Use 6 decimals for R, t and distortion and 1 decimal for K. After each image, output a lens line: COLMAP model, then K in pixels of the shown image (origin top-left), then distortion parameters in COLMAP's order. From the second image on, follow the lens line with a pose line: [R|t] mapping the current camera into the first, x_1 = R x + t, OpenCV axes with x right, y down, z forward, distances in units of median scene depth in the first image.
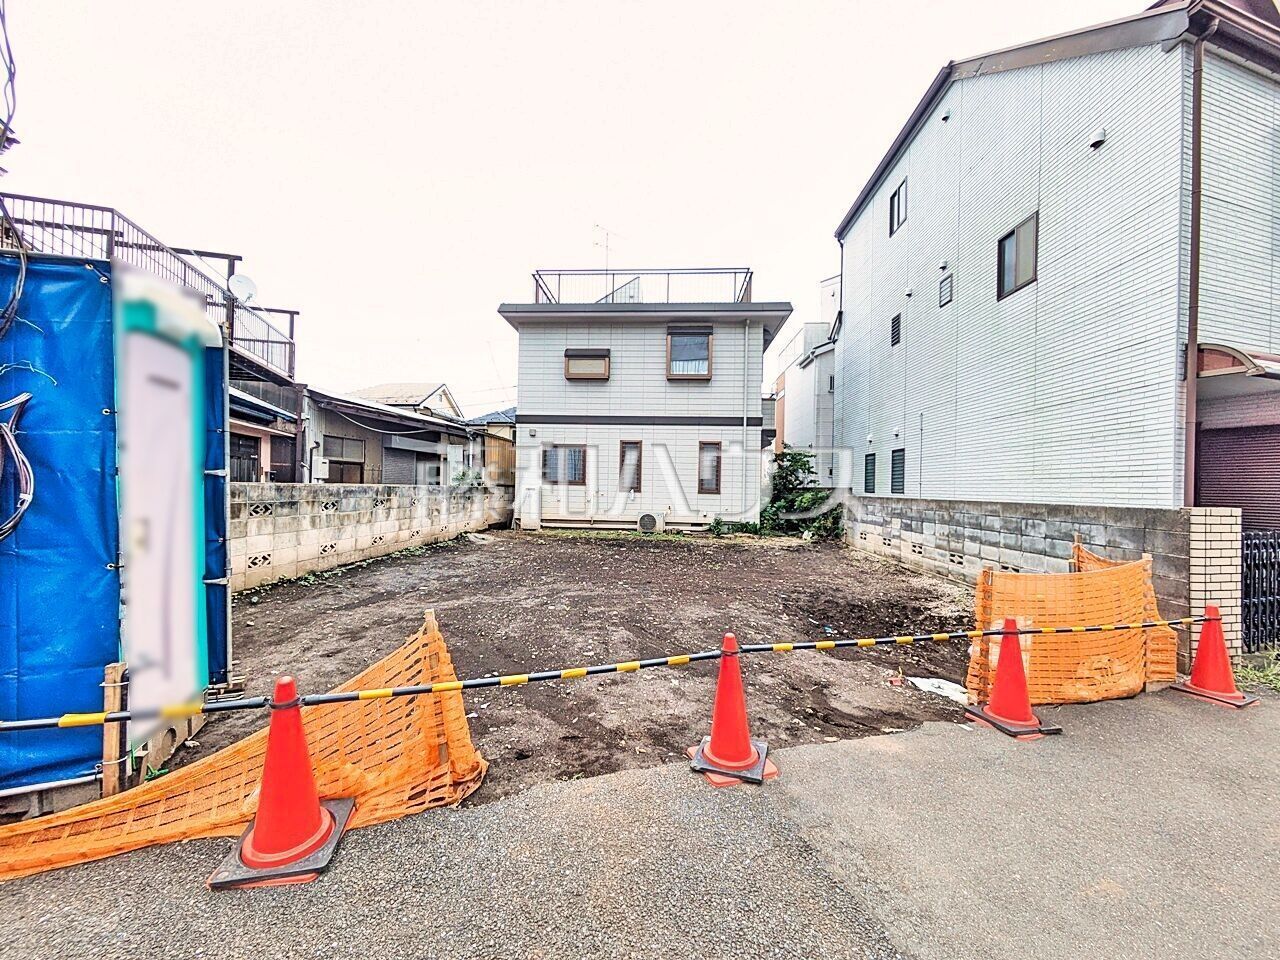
lens RADIAL K [[511.2, 0, 640.0], [0, 511.2, 480.0], [0, 0, 1]] dist [0.002493, 0.000280]
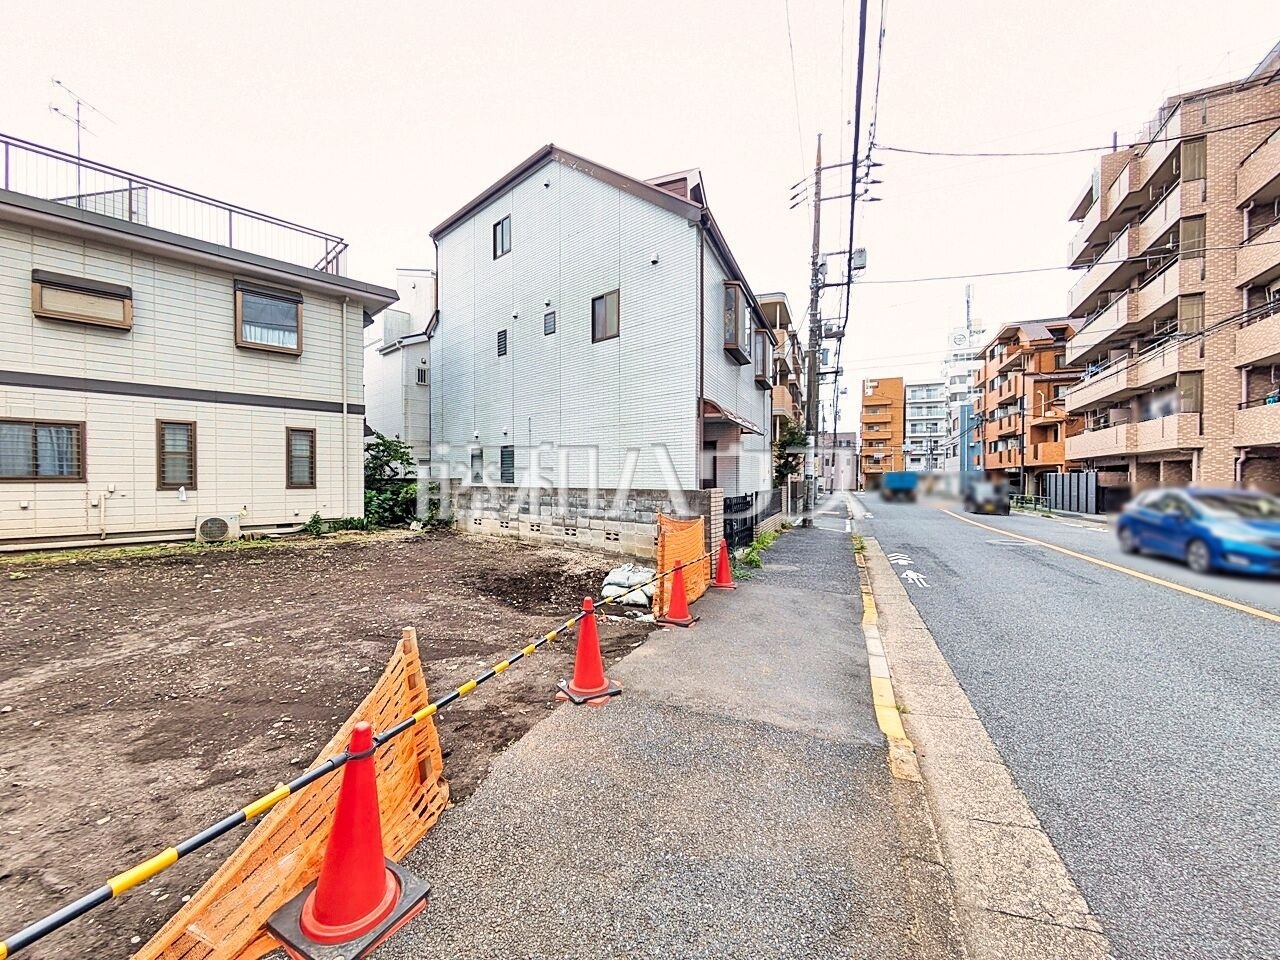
lens RADIAL K [[511.2, 0, 640.0], [0, 511.2, 480.0], [0, 0, 1]] dist [0.002493, 0.000280]
pose [[0.634453, -0.022964, 0.772620, -0.224077], [0.002436, 0.999613, 0.027711, -0.013411], [-0.772957, -0.015700, 0.634264, 0.012735]]
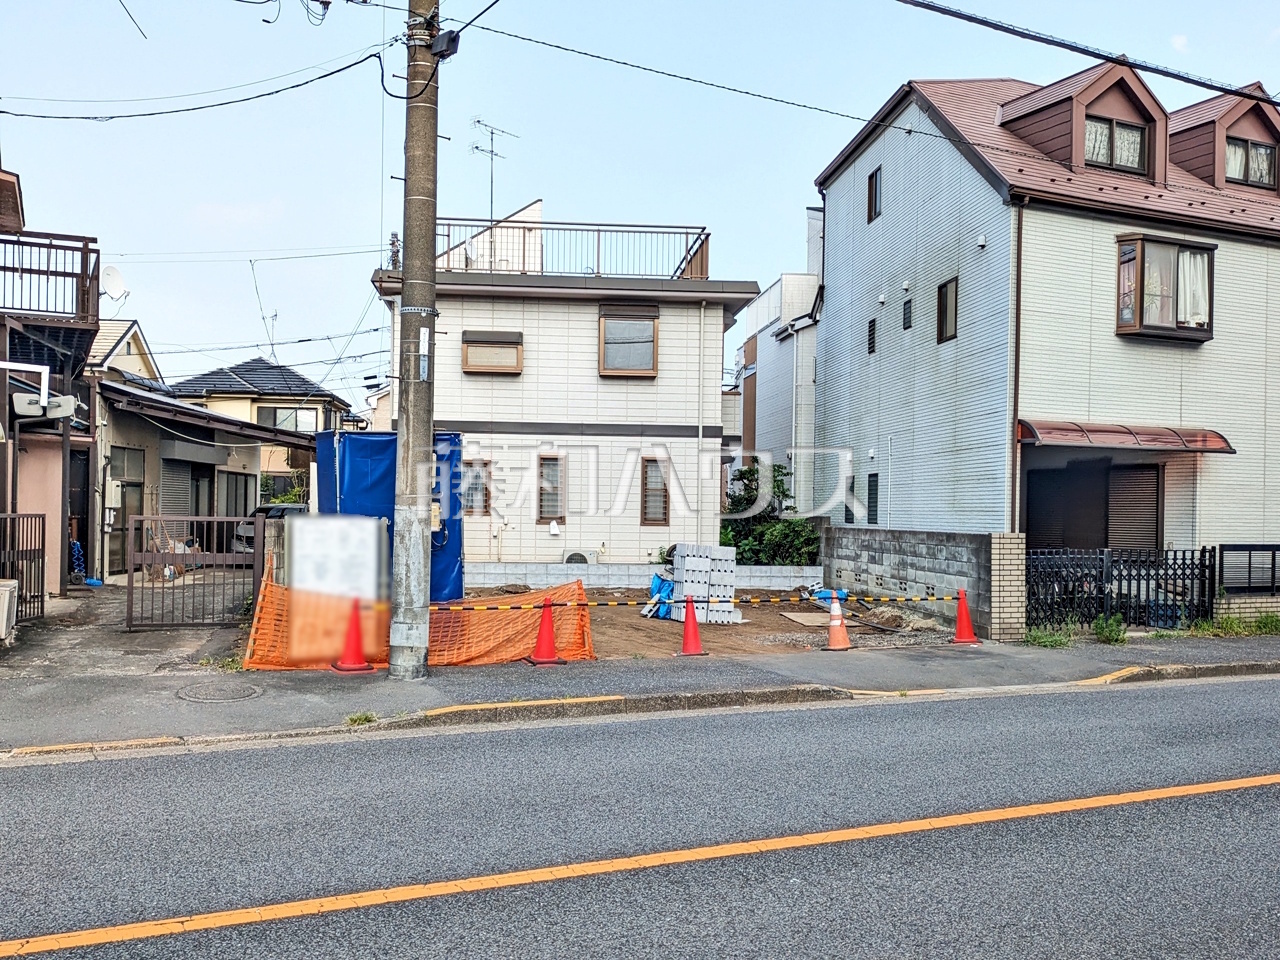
lens RADIAL K [[1276.1, 0, 602.6], [0, 1276.1, 482.5], [0, 0, 1]] dist [0.065627, -0.000276]
pose [[0.990003, -0.002359, 0.141029, -0.279996], [0.003298, 0.999974, -0.006419, -0.033912], [-0.141010, 0.006820, 0.989985, -1.167150]]
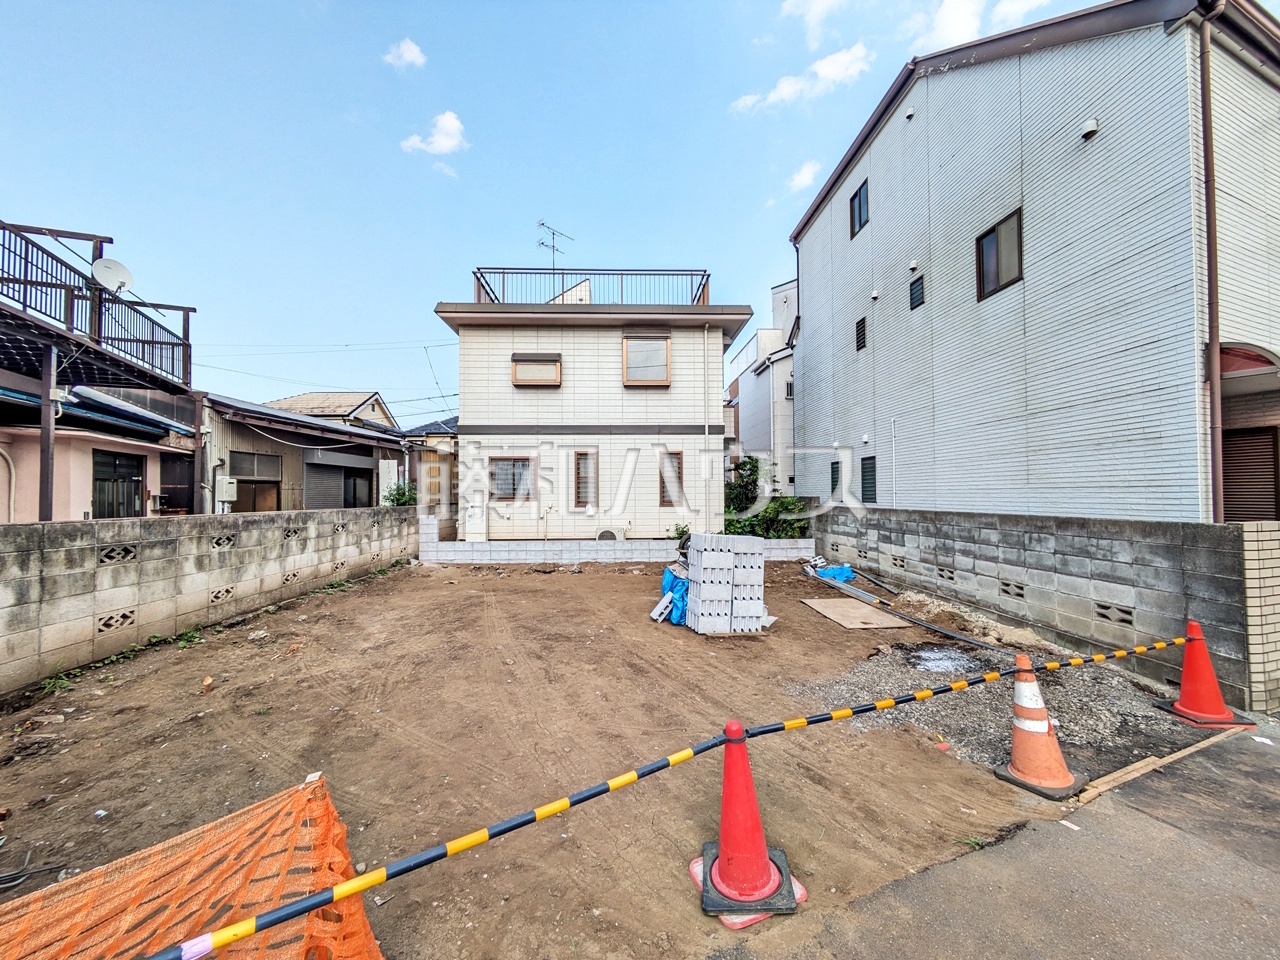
lens RADIAL K [[507.3, 0, 640.0], [0, 507.3, 480.0], [0, 0, 1]] dist [0.001302, 0.000722]
pose [[0.993961, -0.022228, 0.107463, -0.028259], [0.023795, 0.999628, -0.013321, -0.014779], [-0.107127, 0.015798, 0.994120, 0.099087]]
